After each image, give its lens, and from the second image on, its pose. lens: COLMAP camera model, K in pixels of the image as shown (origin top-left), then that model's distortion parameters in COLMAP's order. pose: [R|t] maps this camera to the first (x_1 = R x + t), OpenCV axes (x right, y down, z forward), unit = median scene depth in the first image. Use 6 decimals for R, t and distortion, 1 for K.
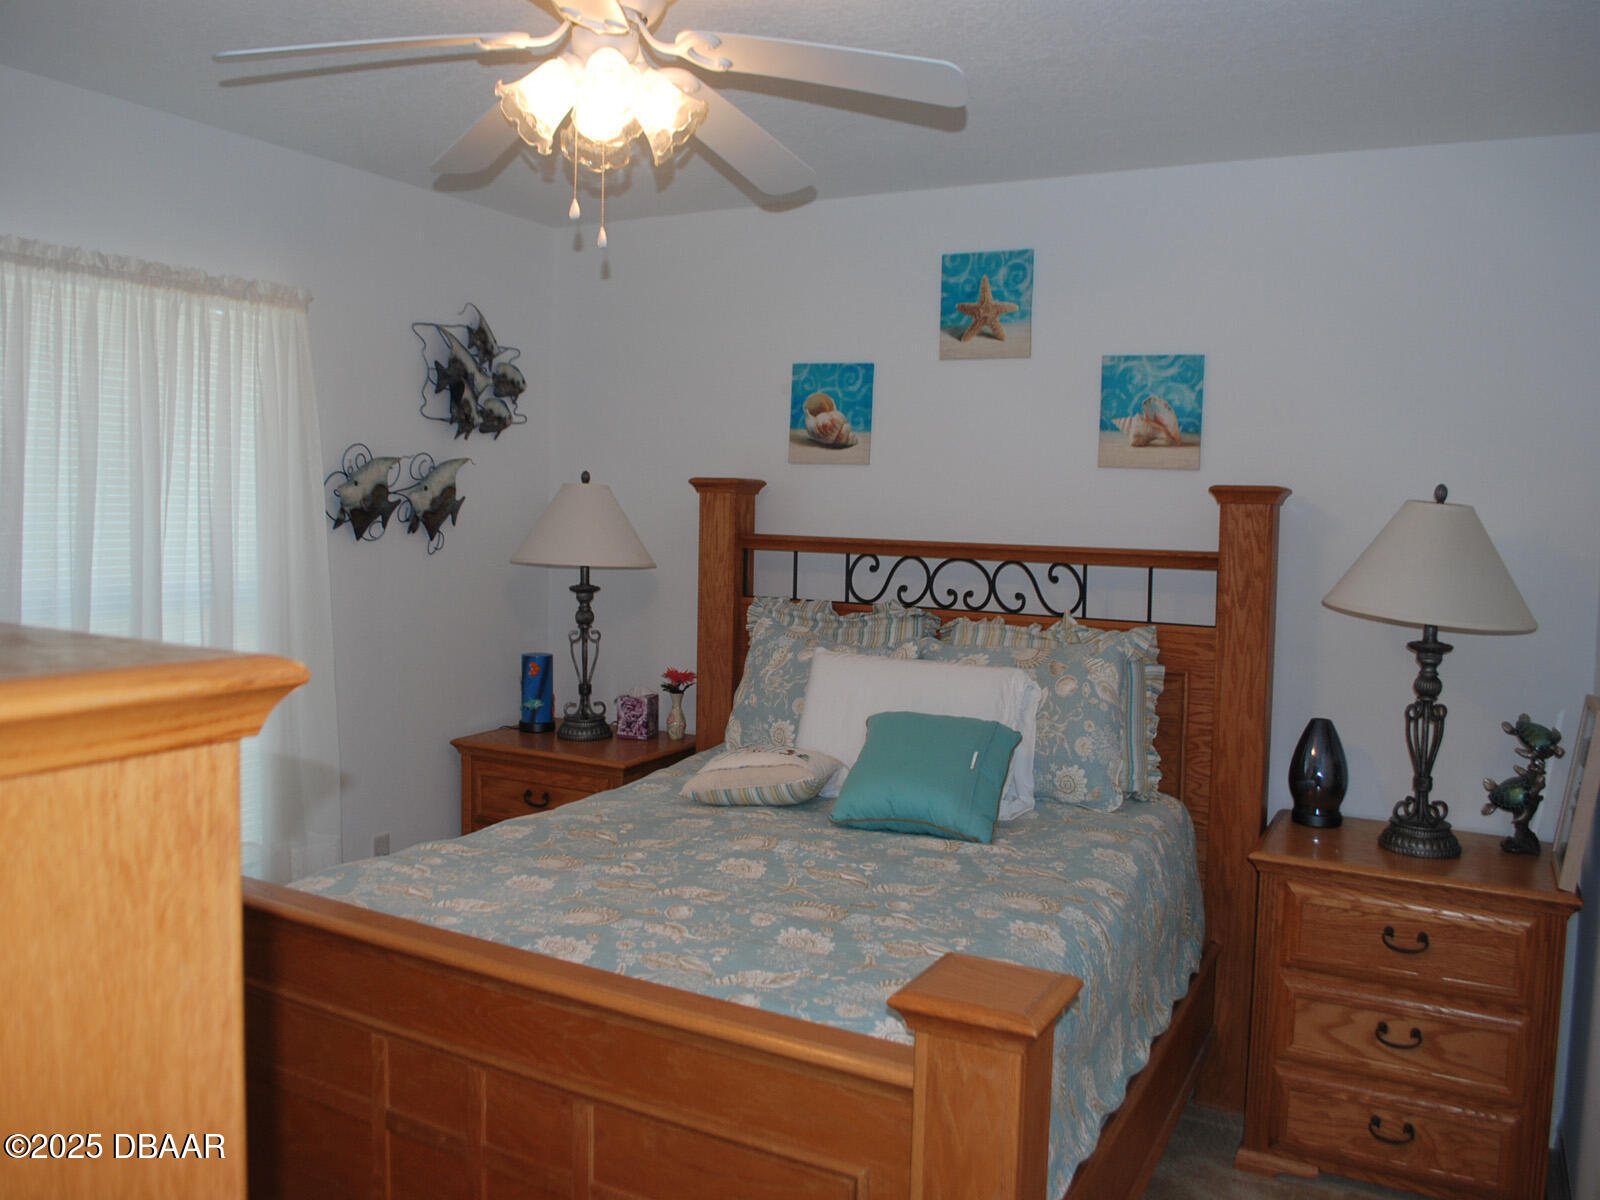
lens RADIAL K [[1277.3, 0, 798.7], [0, 1277.3, 570.1], [0, 0, 1]] dist [-0.075071, 0.002622]
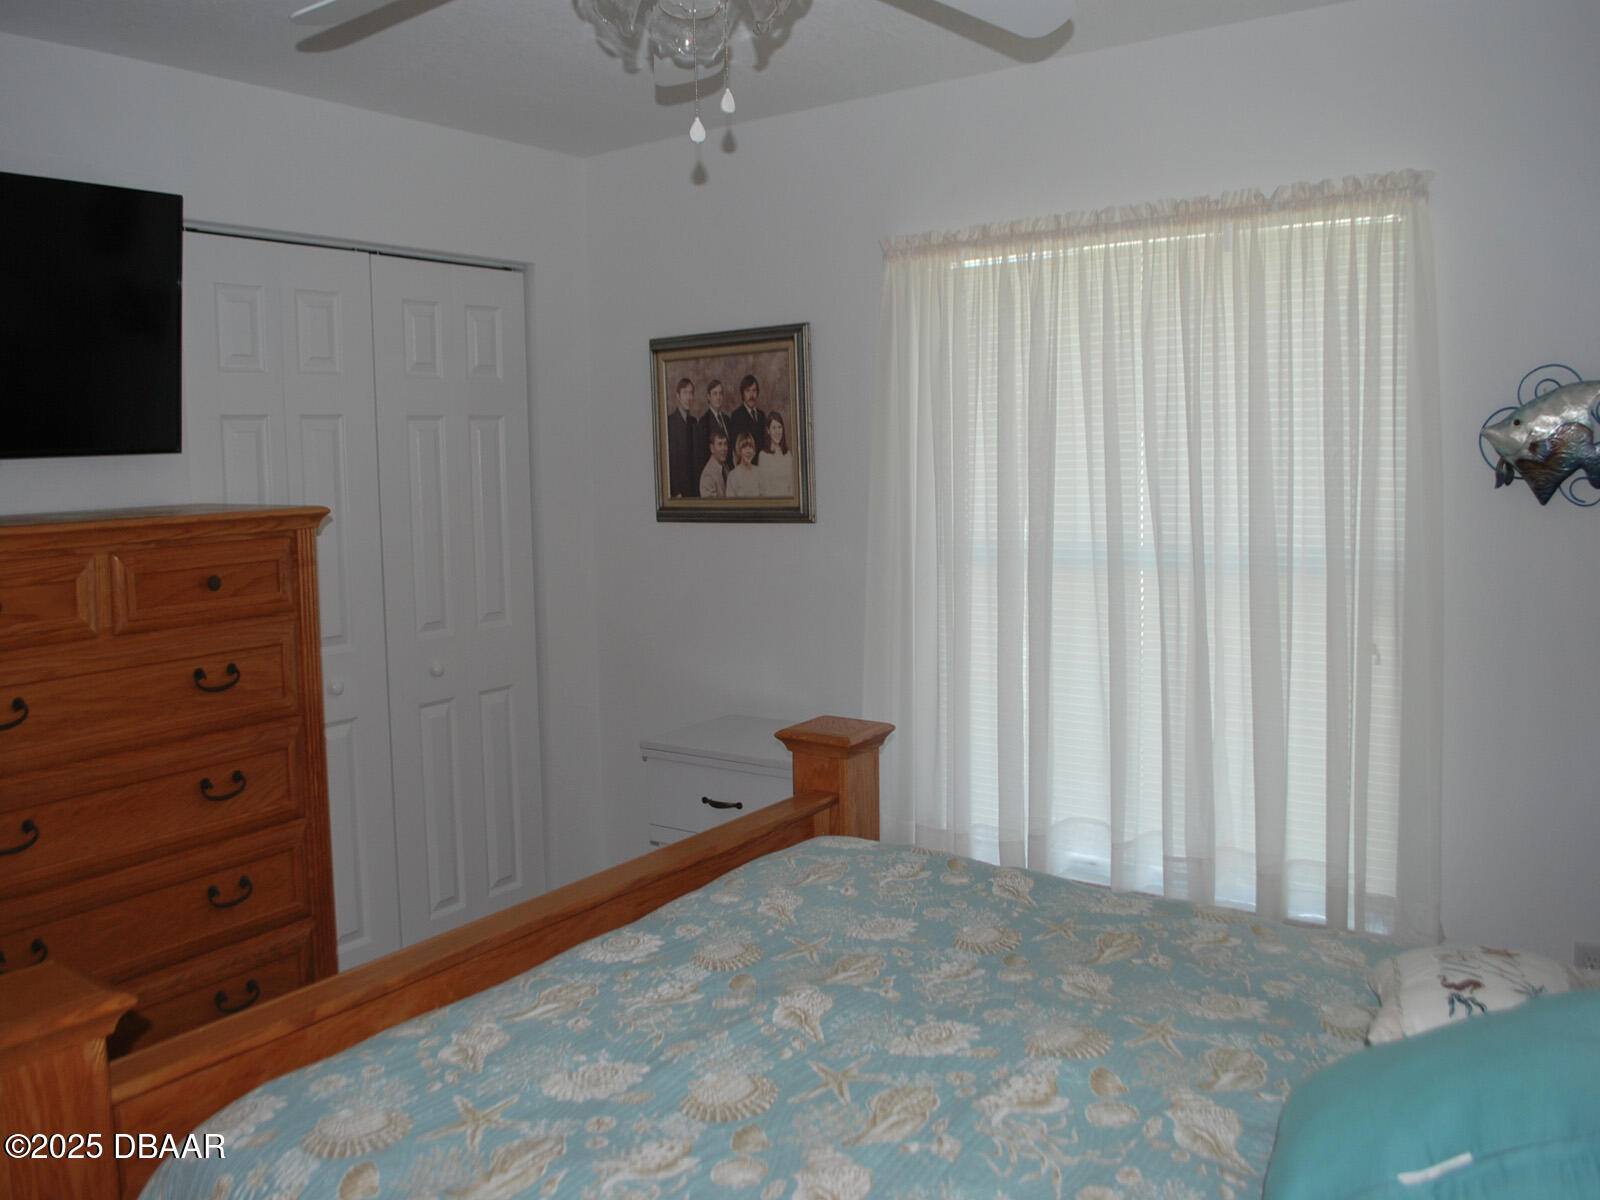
lens RADIAL K [[1277.3, 0, 798.7], [0, 1277.3, 570.1], [0, 0, 1]] dist [-0.075071, 0.002622]
pose [[-0.140737, 0.071192, -0.987484, 0.544776], [-0.032378, 0.996547, 0.076460, -0.038222], [0.989518, 0.042734, -0.137945, 0.986775]]
